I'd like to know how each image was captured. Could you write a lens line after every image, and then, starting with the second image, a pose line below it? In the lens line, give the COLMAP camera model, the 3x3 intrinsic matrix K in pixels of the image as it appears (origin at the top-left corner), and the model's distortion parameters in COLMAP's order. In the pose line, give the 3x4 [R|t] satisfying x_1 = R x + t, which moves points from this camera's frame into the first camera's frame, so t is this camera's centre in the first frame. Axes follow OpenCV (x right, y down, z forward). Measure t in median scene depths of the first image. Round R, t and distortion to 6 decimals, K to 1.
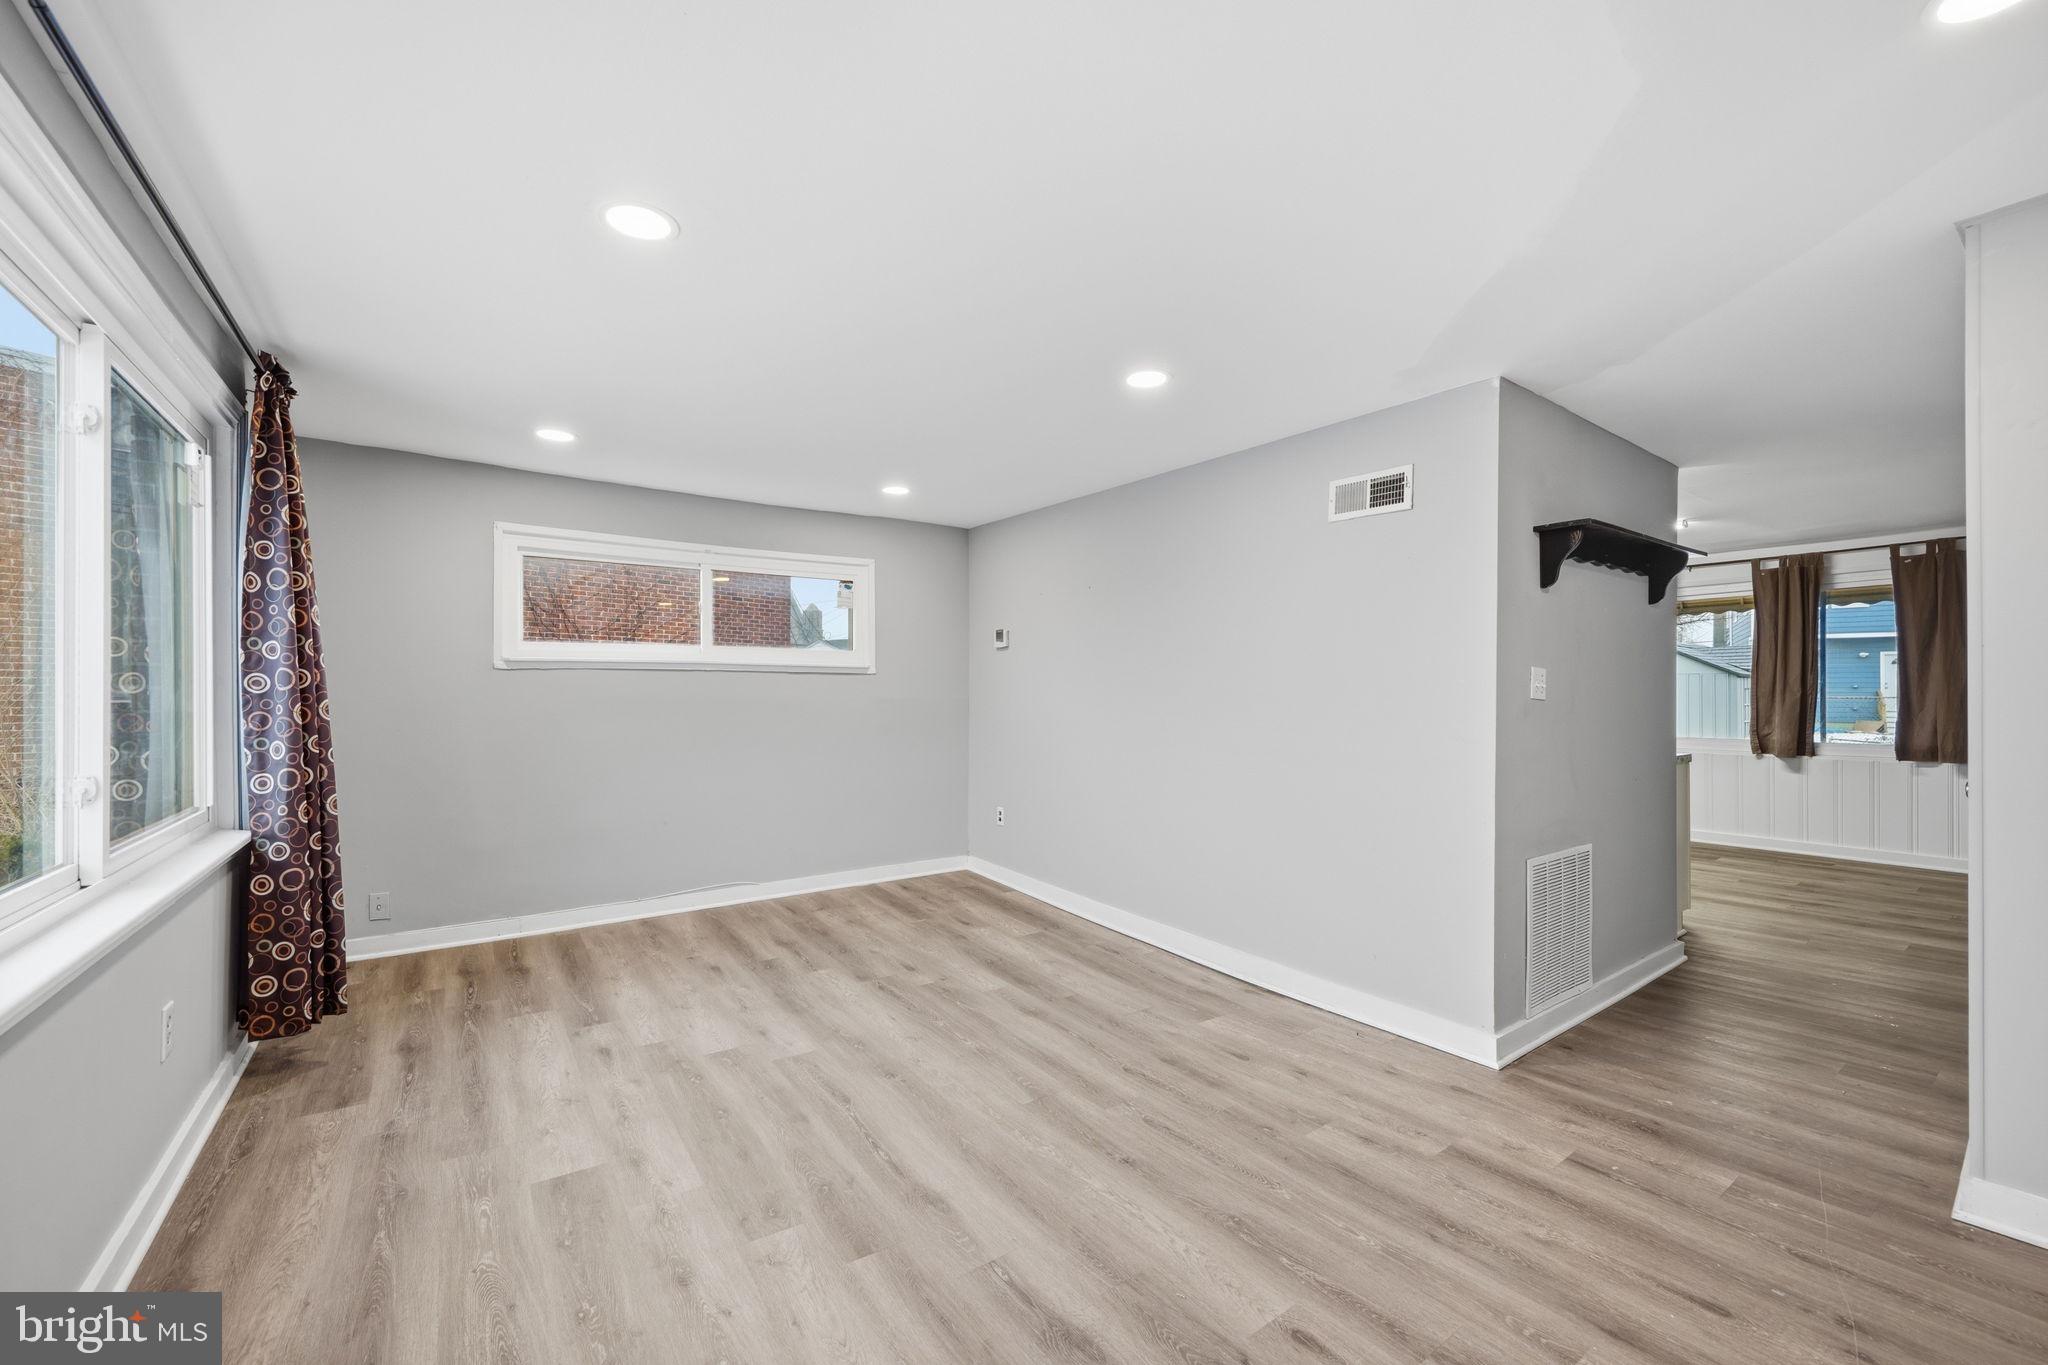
lens RADIAL K [[807.9, 0, 1022.5], [0, 807.9, 689.8], [0, 0, 1]] dist [-0.000234, -0.000242]
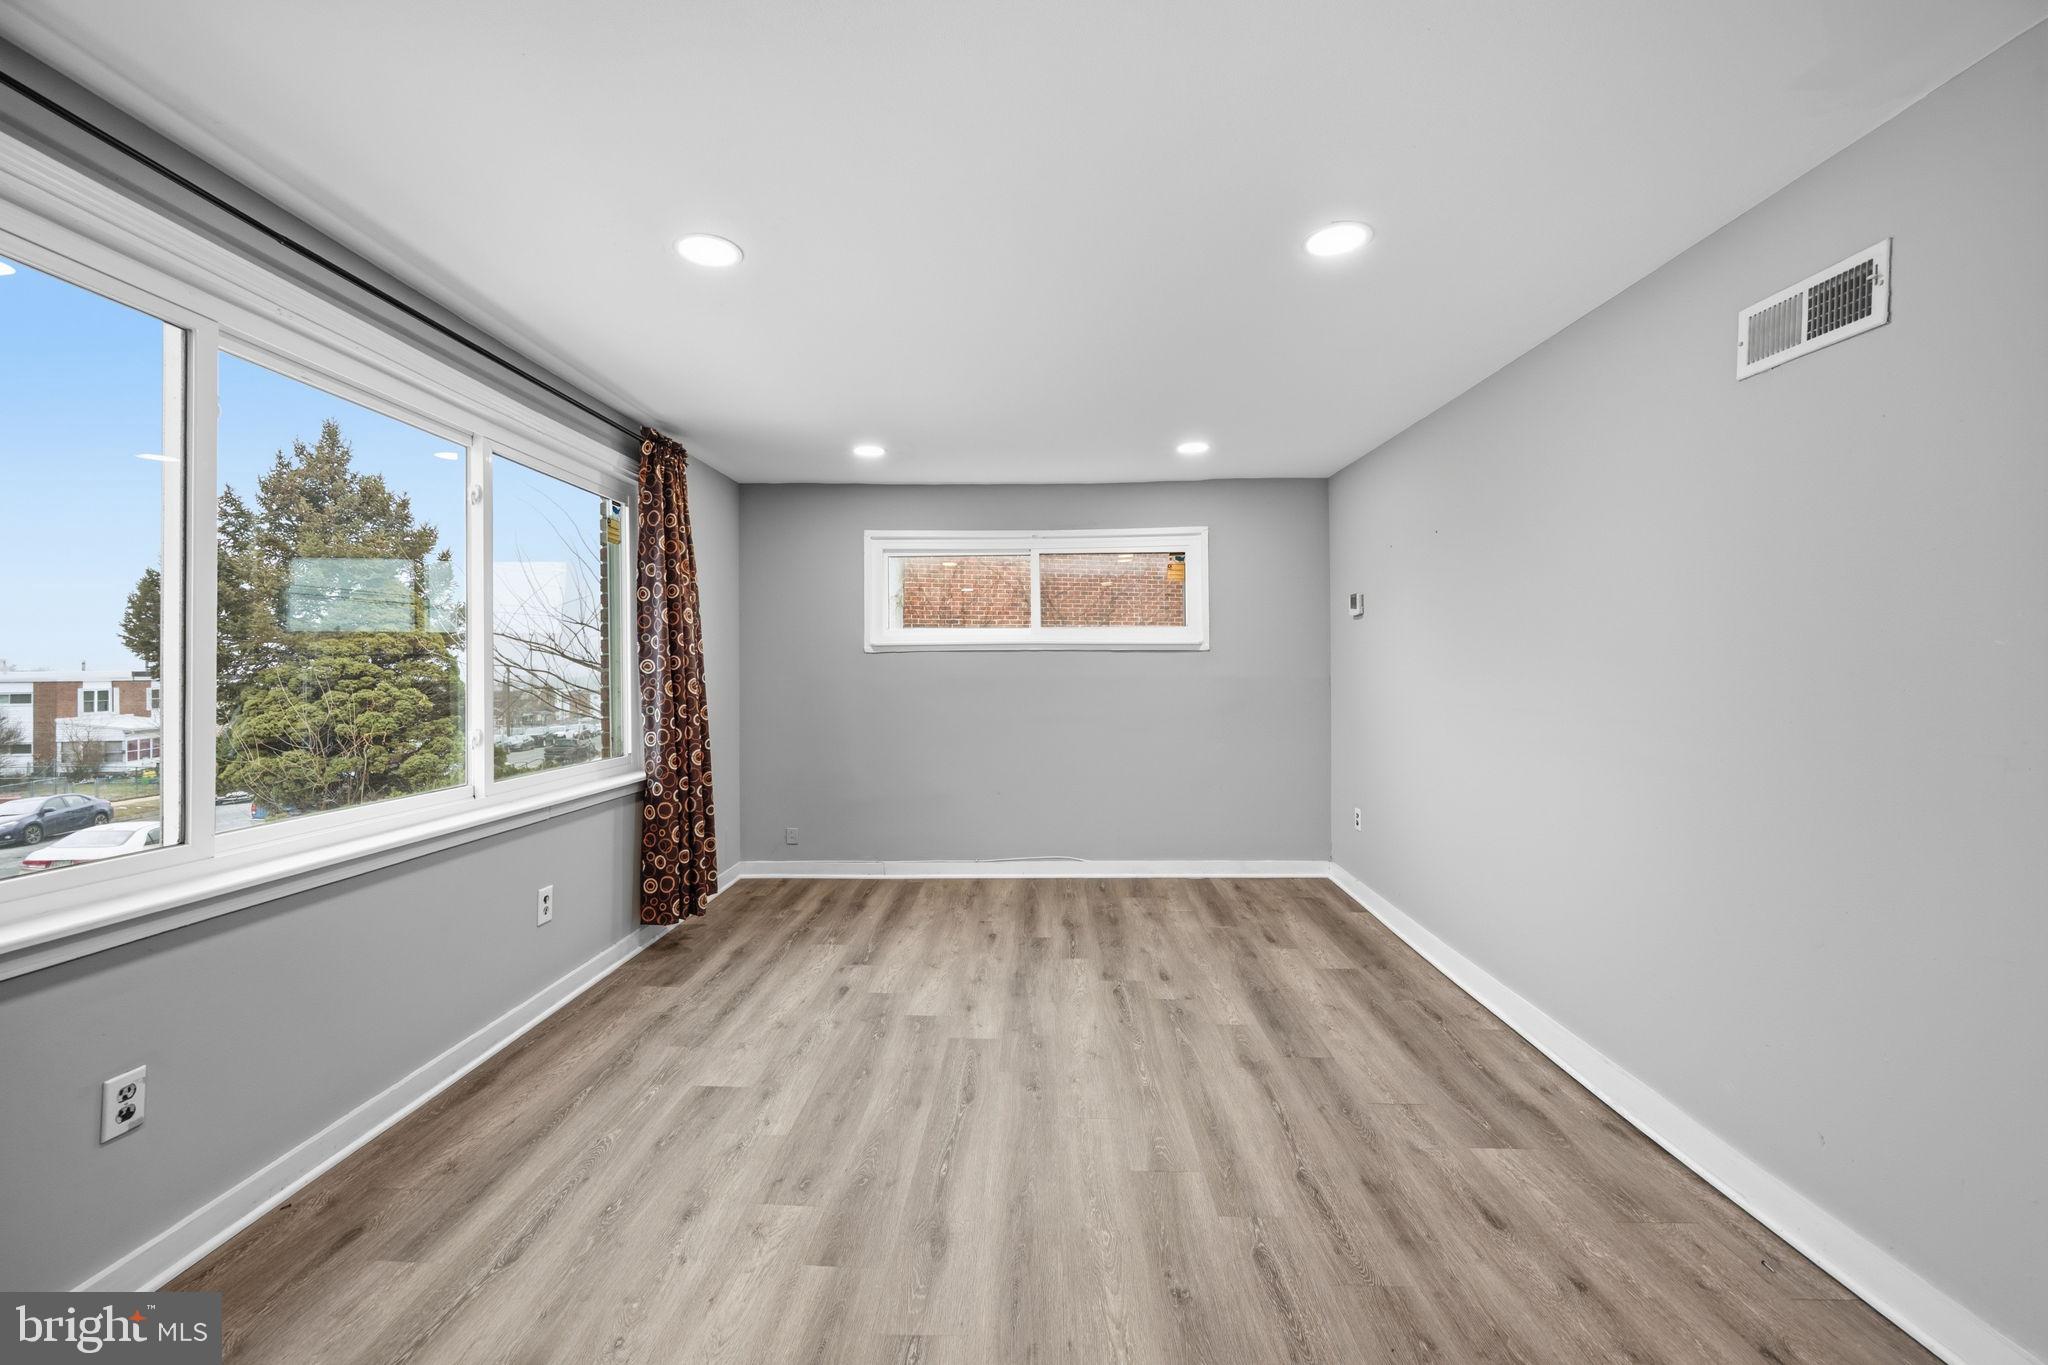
lens RADIAL K [[809.7, 0, 1024.3], [0, 809.7, 668.3], [0, 0, 1]] dist [-0.001159, -0.000316]
pose [[0.802604, -0.006871, -0.596473, 0.389126], [0.006818, 0.999974, -0.002345, 0.002557], [0.596473, -0.002185, 0.802630, 0.261260]]
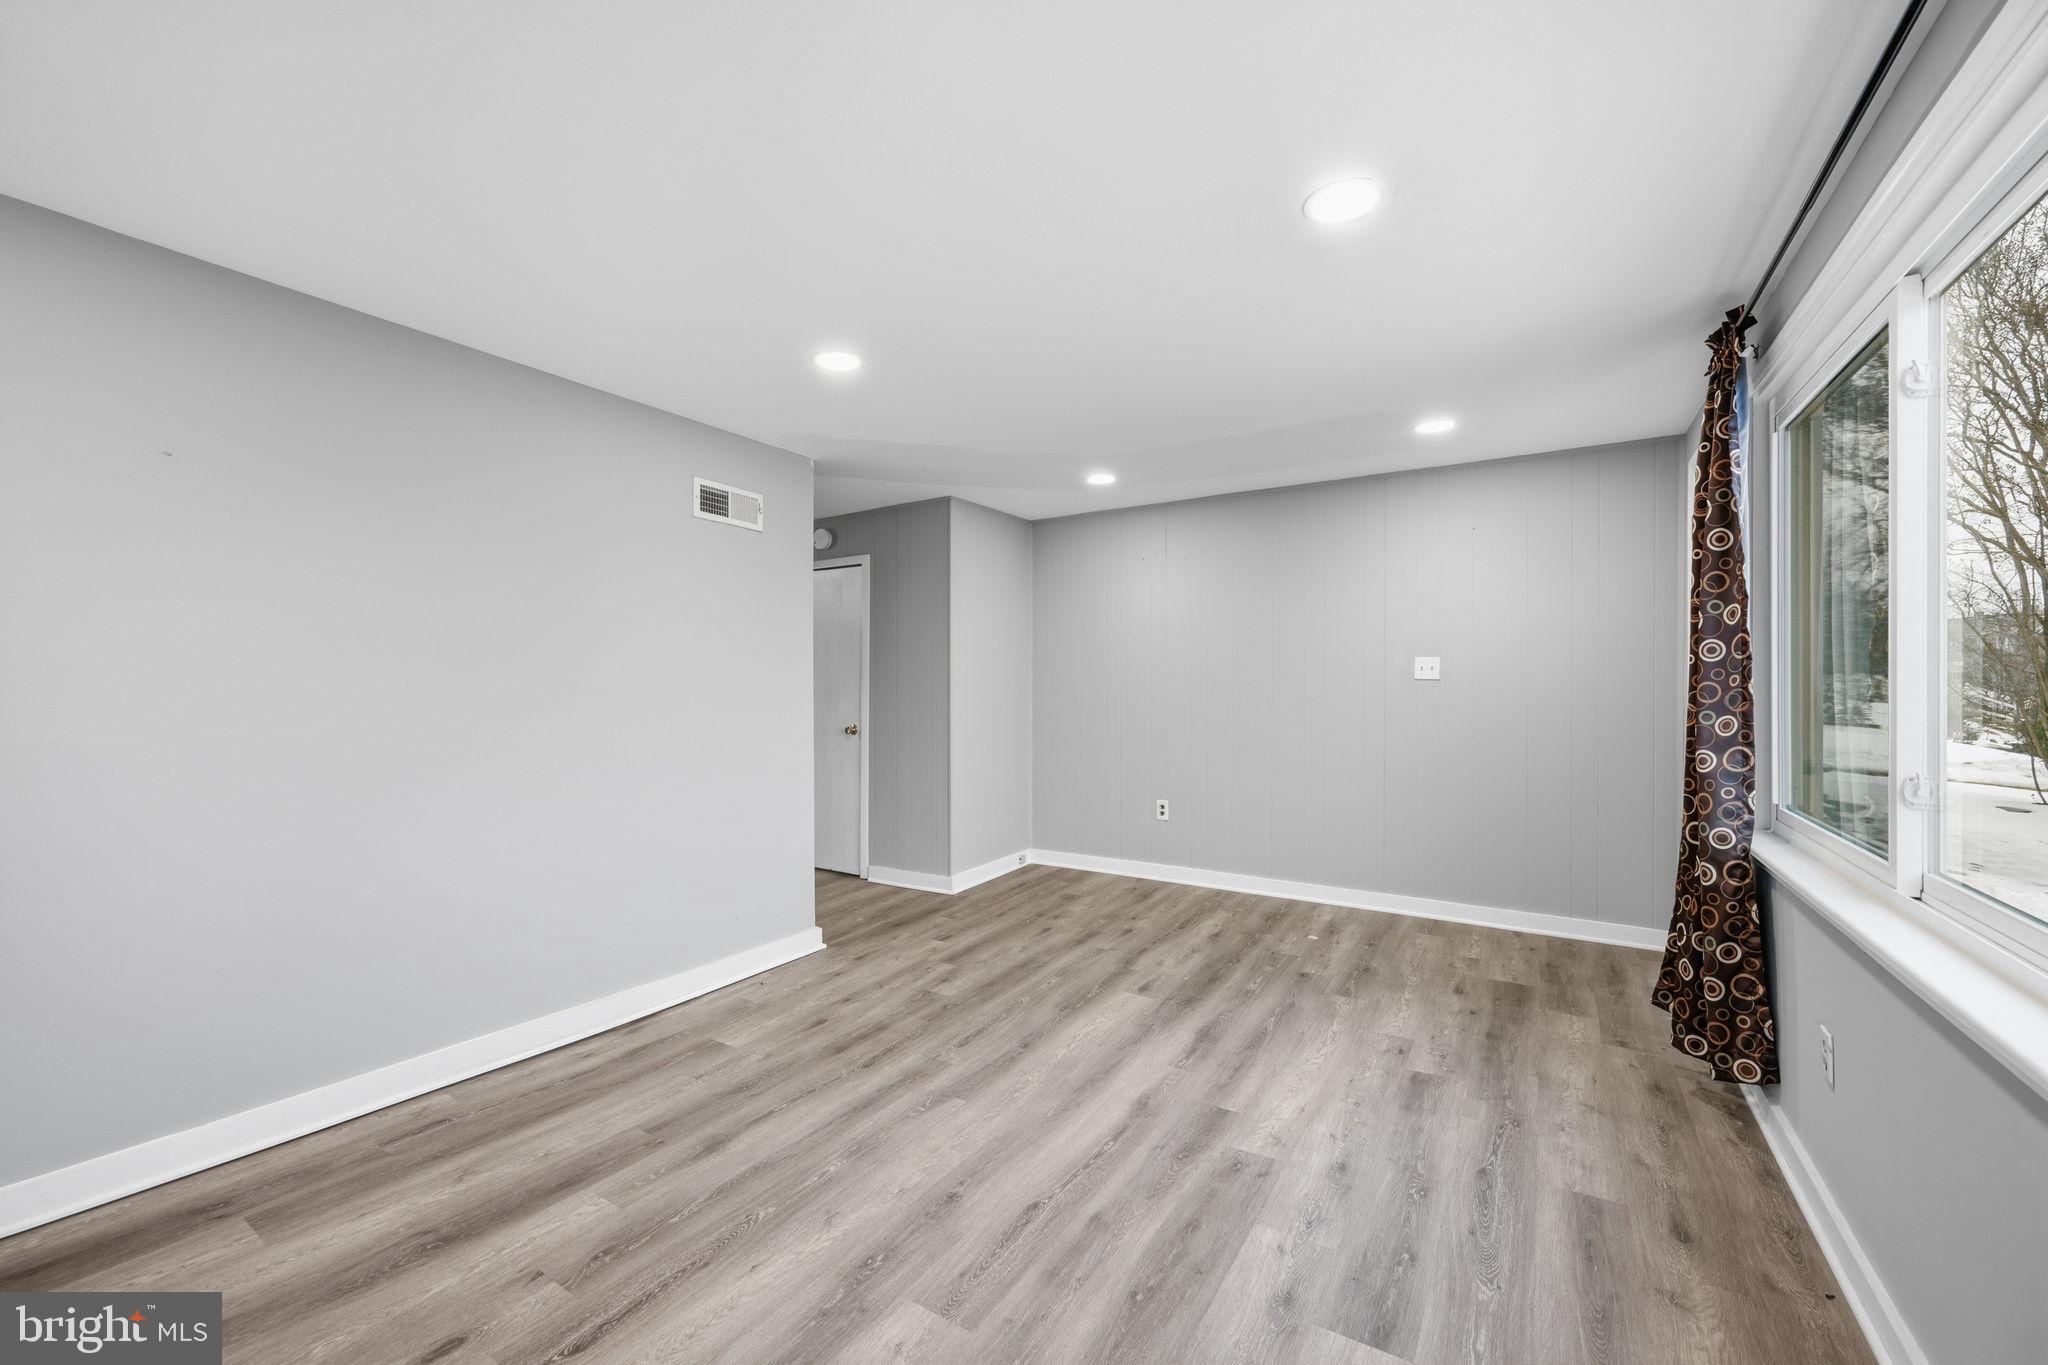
lens RADIAL K [[807.9, 0, 1022.5], [0, 807.9, 689.8], [0, 0, 1]] dist [-0.000234, -0.000242]
pose [[-0.372092, -0.005456, 0.928180, -0.894124], [-0.002869, 0.999985, 0.004728, 0.004948], [-0.928191, -0.000904, -0.372102, 1.242851]]
